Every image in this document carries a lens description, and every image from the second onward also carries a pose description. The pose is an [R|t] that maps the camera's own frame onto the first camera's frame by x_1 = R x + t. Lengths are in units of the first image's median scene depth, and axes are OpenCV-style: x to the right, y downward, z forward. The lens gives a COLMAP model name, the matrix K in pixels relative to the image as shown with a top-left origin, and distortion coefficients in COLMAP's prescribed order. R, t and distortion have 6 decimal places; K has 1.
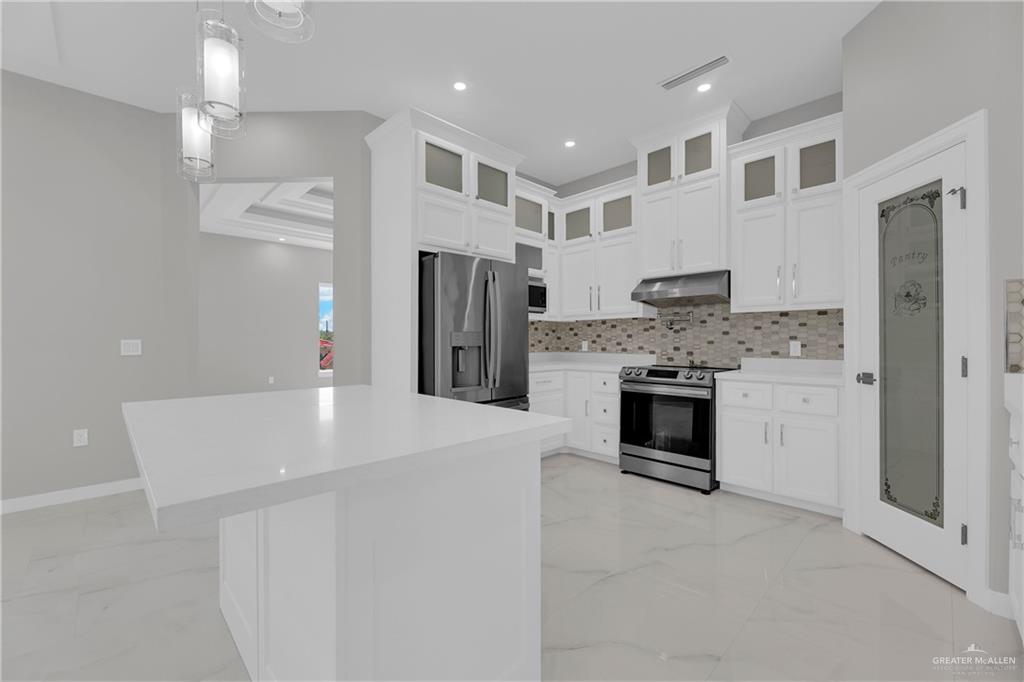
lens RADIAL K [[414.9, 0, 513.3], [0, 414.9, 341.9], [0, 0, 1]] dist [0.000109, -0.000442]
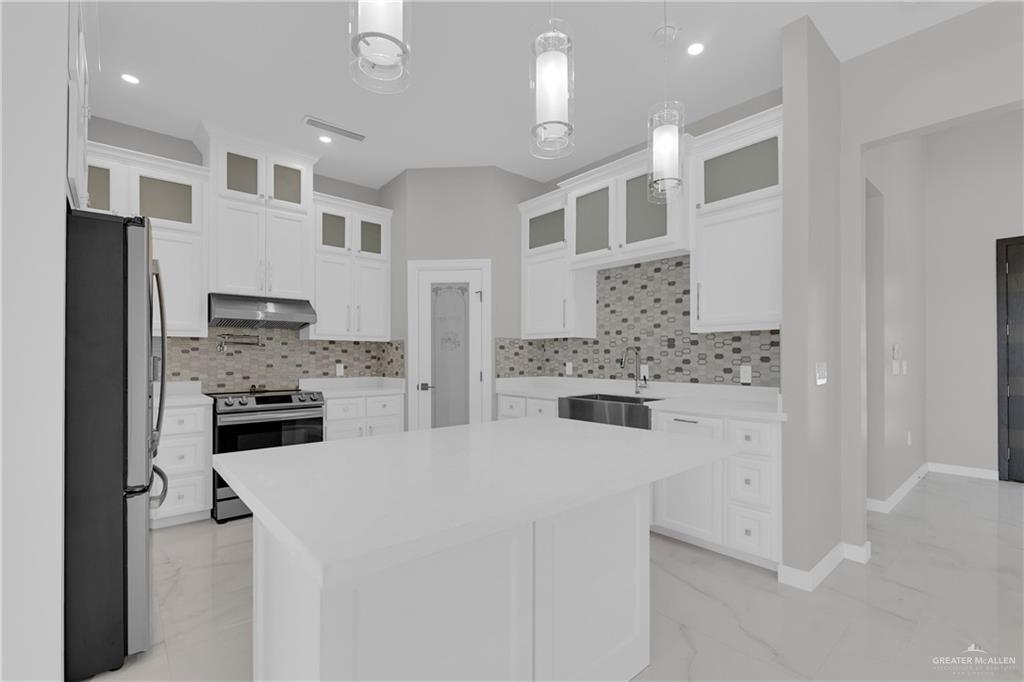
lens RADIAL K [[454.6, 0, 507.6], [0, 454.6, 355.5], [0, 0, 1]] dist [0.002893, 0.000333]
pose [[0.070104, 0.007017, 0.997515, -0.658522], [0.003879, 0.999966, -0.007307, -0.015359], [-0.997532, 0.004382, 0.070075, 0.382122]]
